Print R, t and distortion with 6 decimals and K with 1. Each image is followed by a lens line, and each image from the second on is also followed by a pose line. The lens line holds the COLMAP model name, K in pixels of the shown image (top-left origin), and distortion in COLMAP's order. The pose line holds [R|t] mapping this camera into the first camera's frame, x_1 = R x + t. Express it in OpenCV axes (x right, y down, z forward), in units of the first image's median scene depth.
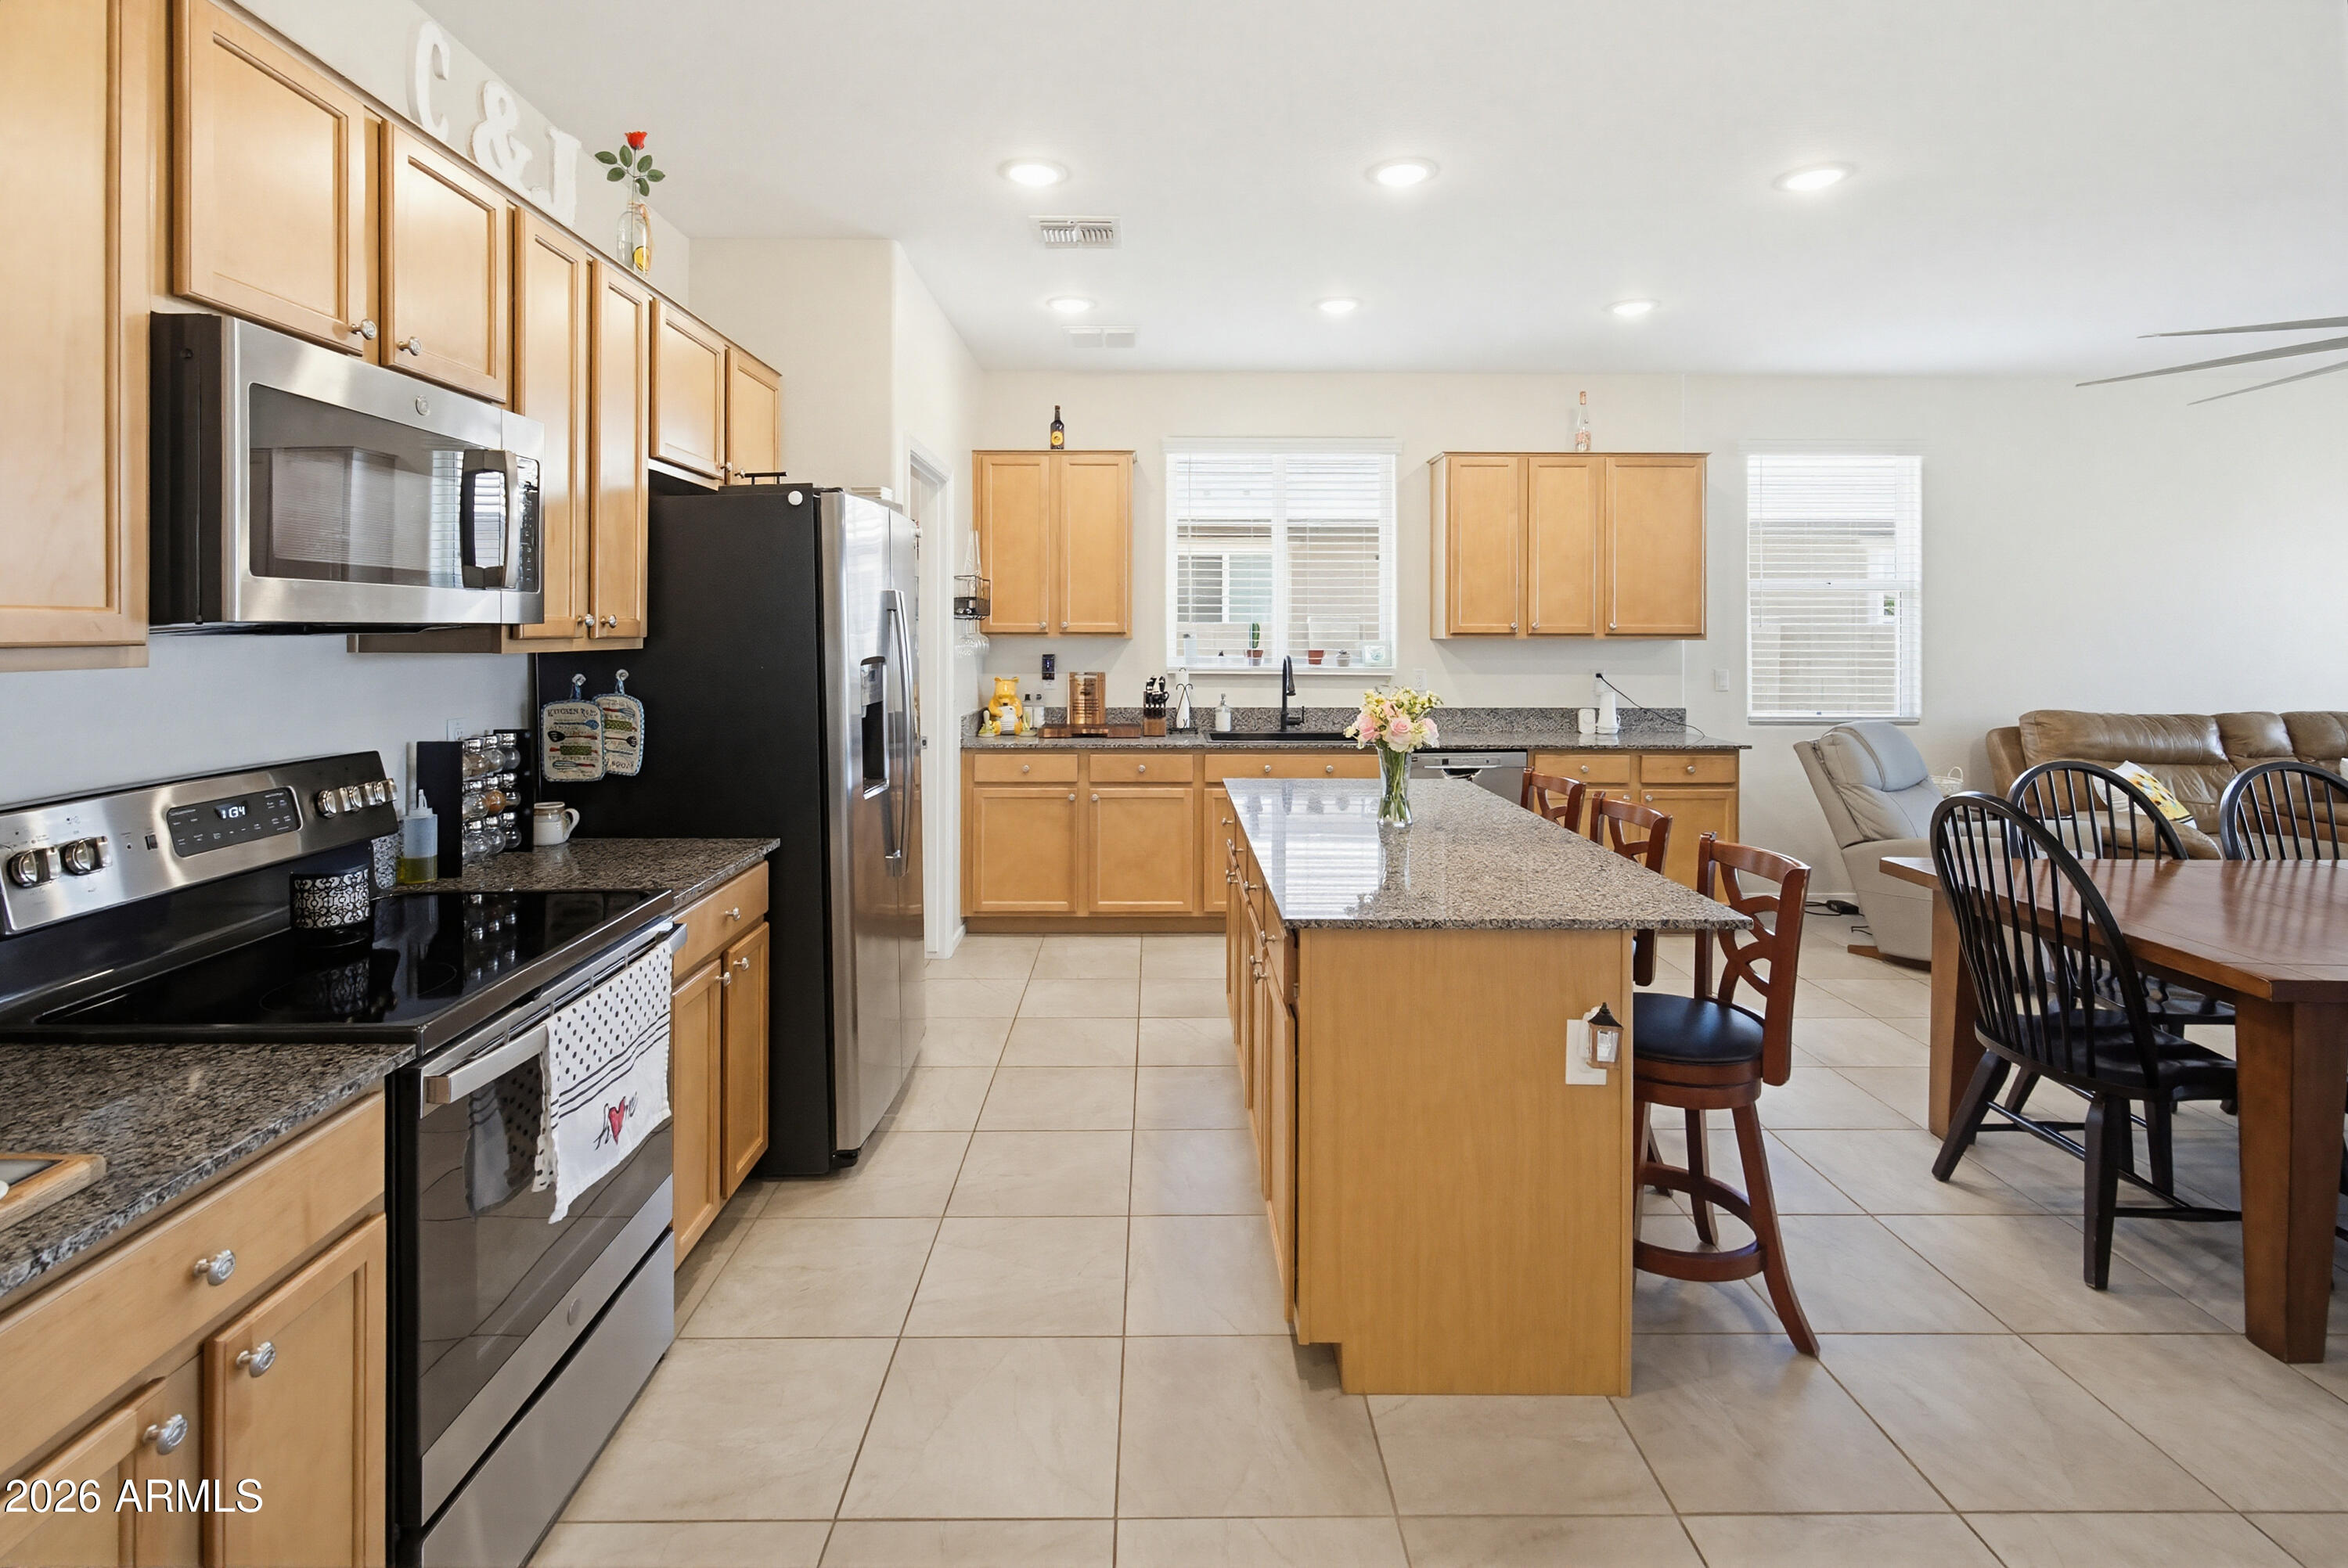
lens RADIAL K [[1098.5, 0, 1158.8], [0, 1098.5, 634.2], [0, 0, 1]] dist [-0.001983, 0.003225]
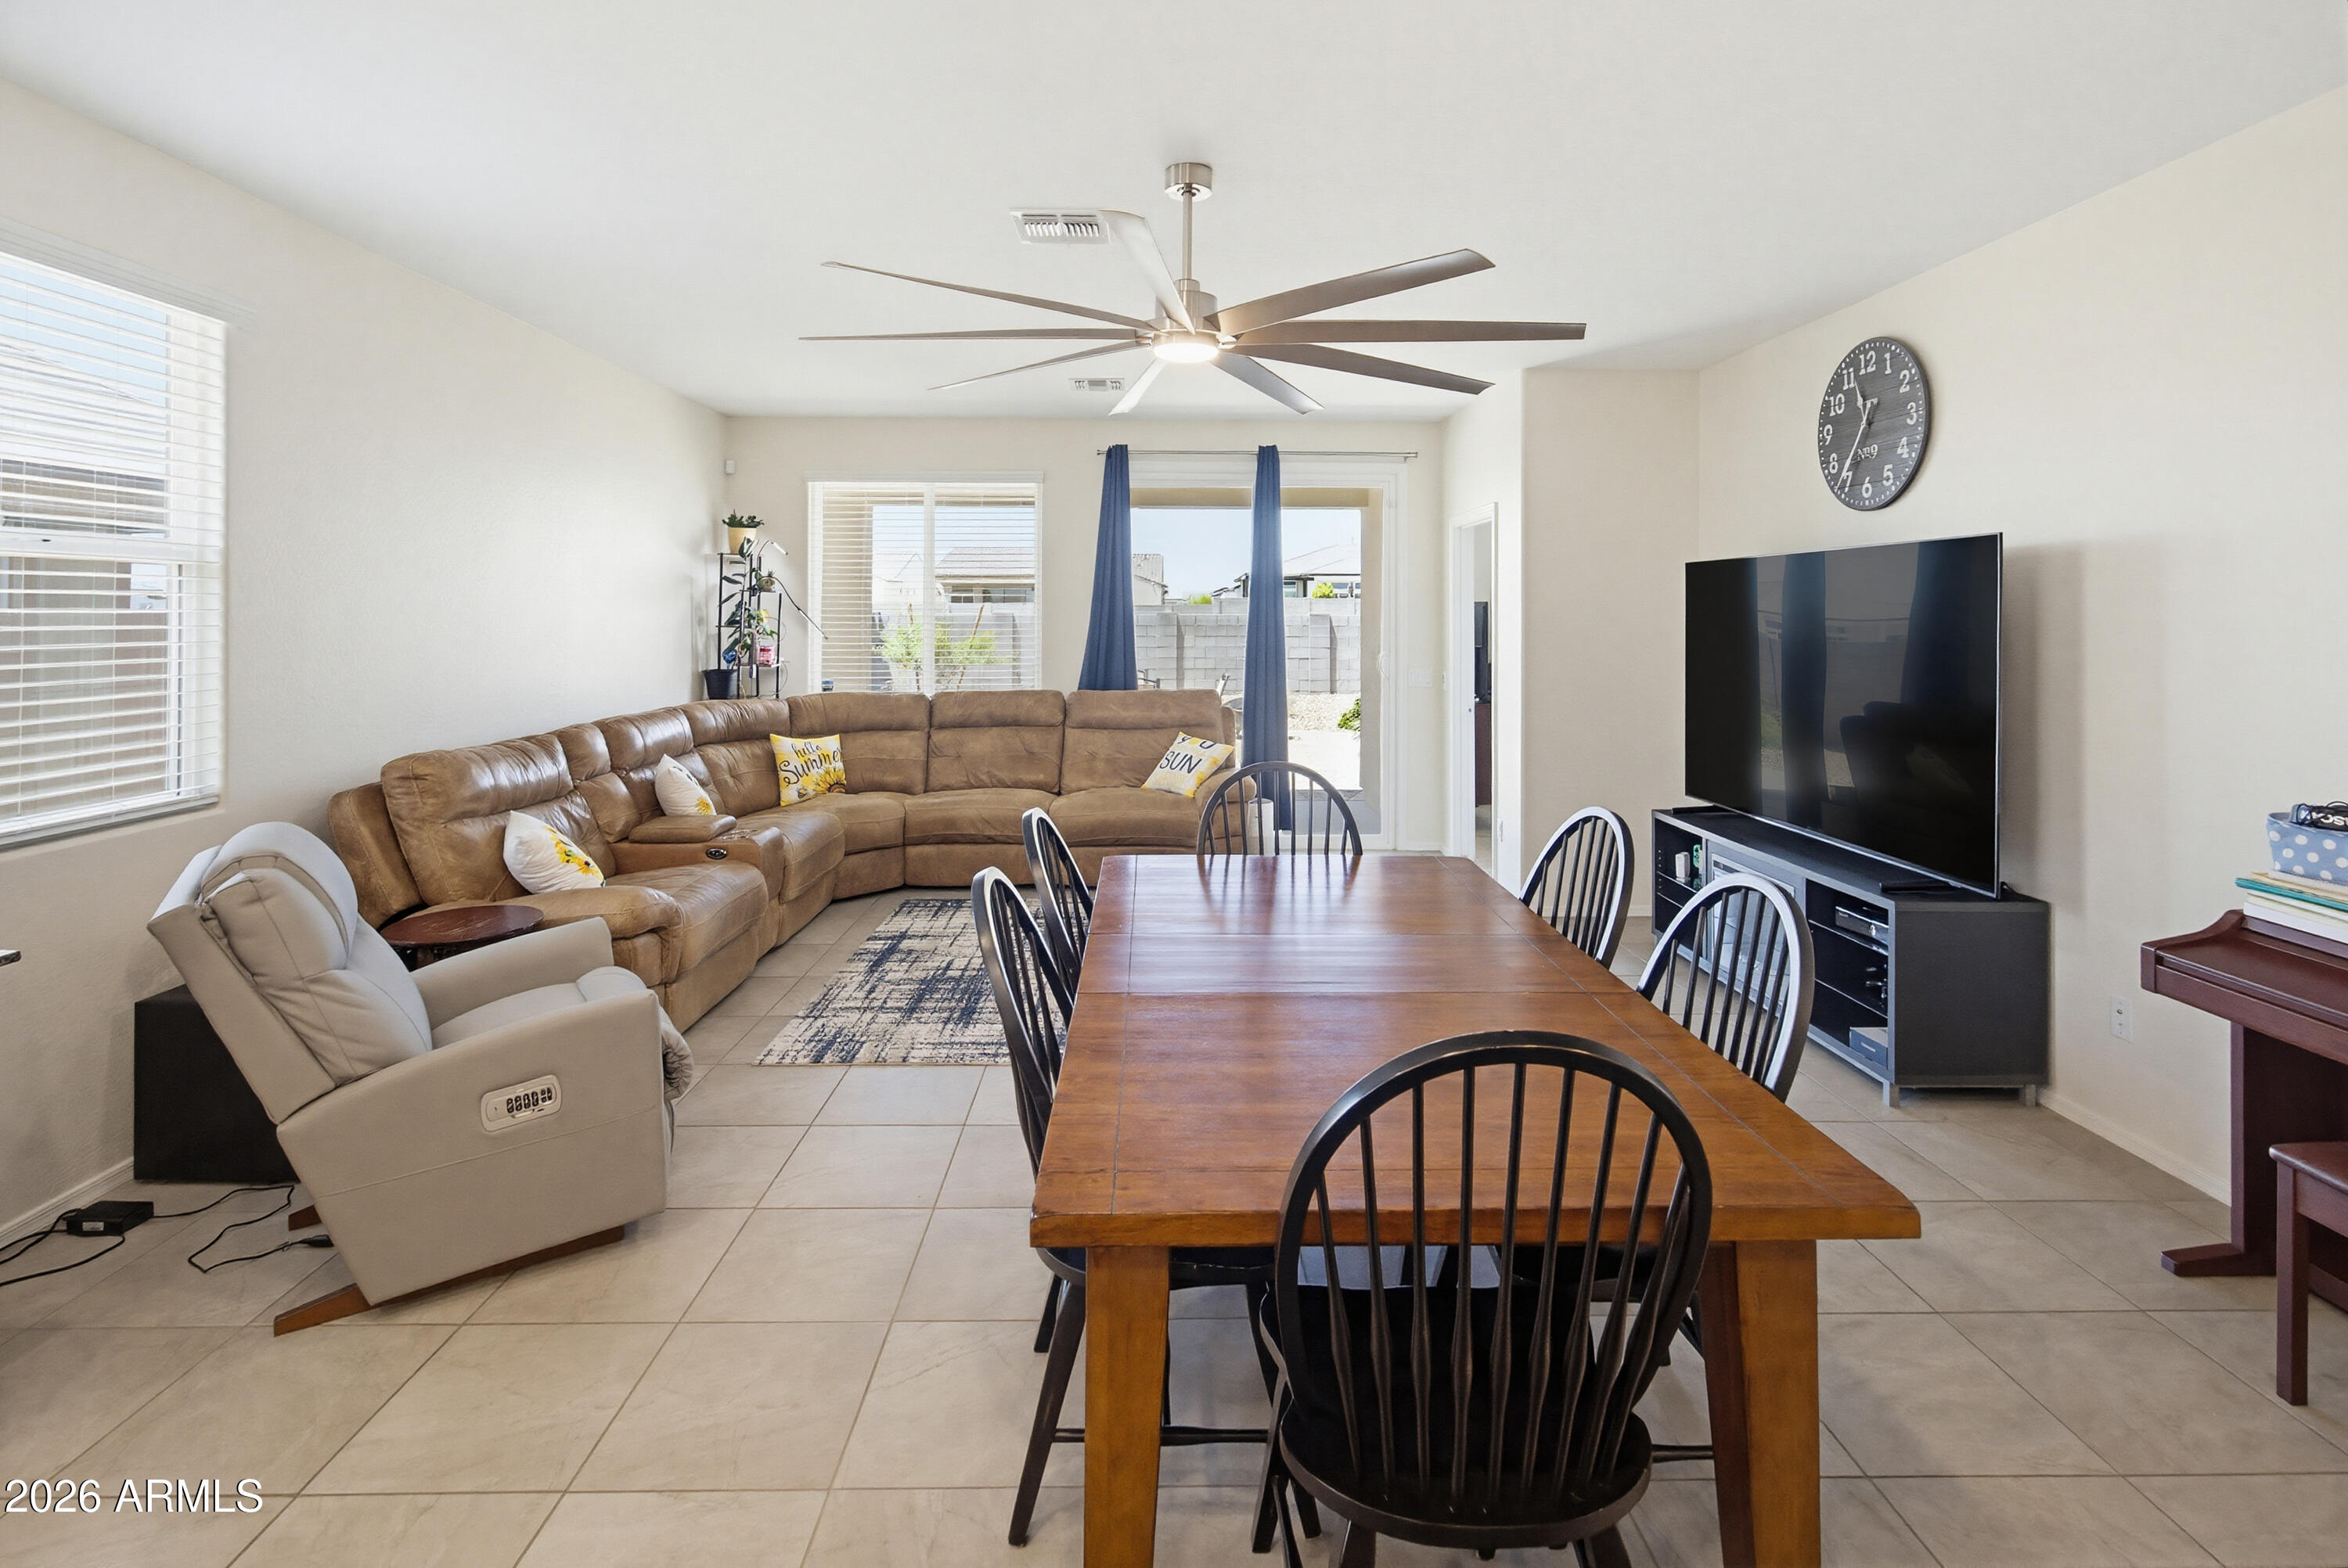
lens RADIAL K [[1098.5, 0, 1179.3], [0, 1098.5, 619.7], [0, 0, 1]] dist [-0.001983, 0.003225]
pose [[-0.023414, -0.008346, 0.999691, 0.152772], [0.000582, 0.999965, 0.008362, -0.018903], [-0.999726, 0.000777, -0.023408, 0.627044]]
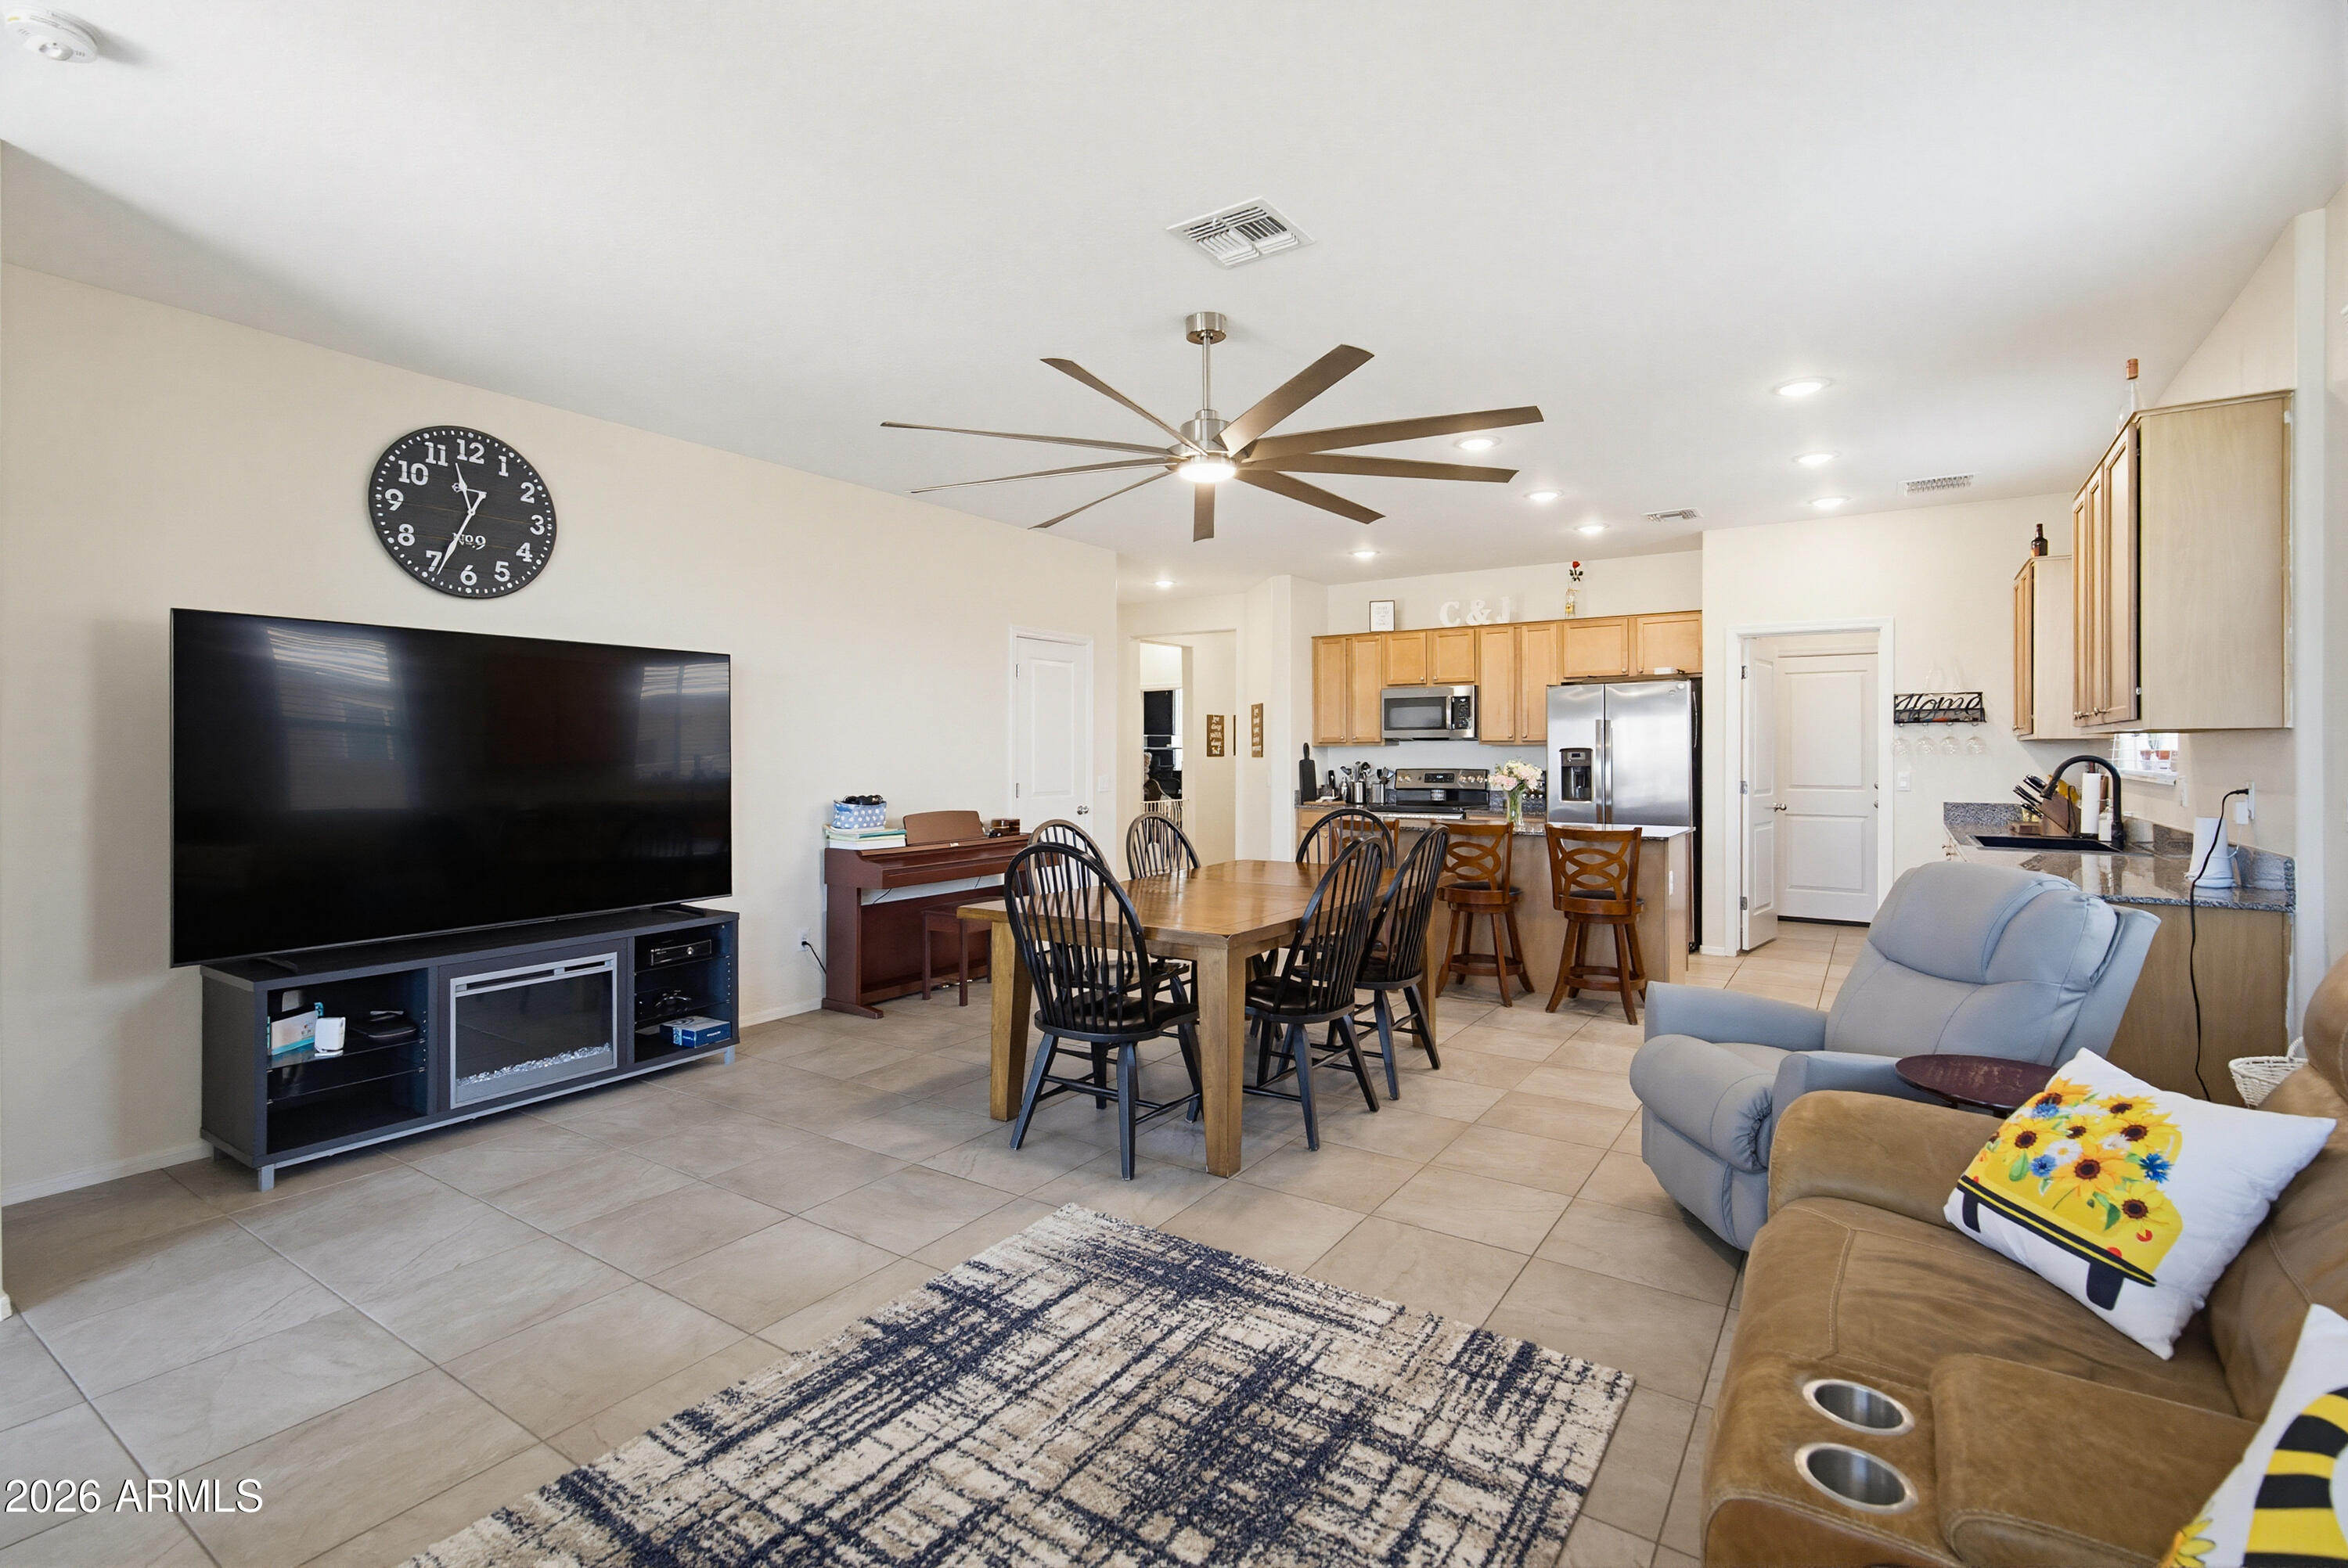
lens RADIAL K [[1098.5, 0, 1177.3], [0, 1098.5, 723.6], [0, 0, 1]] dist [-0.001983, 0.003225]
pose [[-0.554681, -0.024534, -0.831701, 1.416512], [-0.003375, 0.999623, -0.027237, 0.022291], [0.832056, -0.012301, -0.554555, 1.005216]]
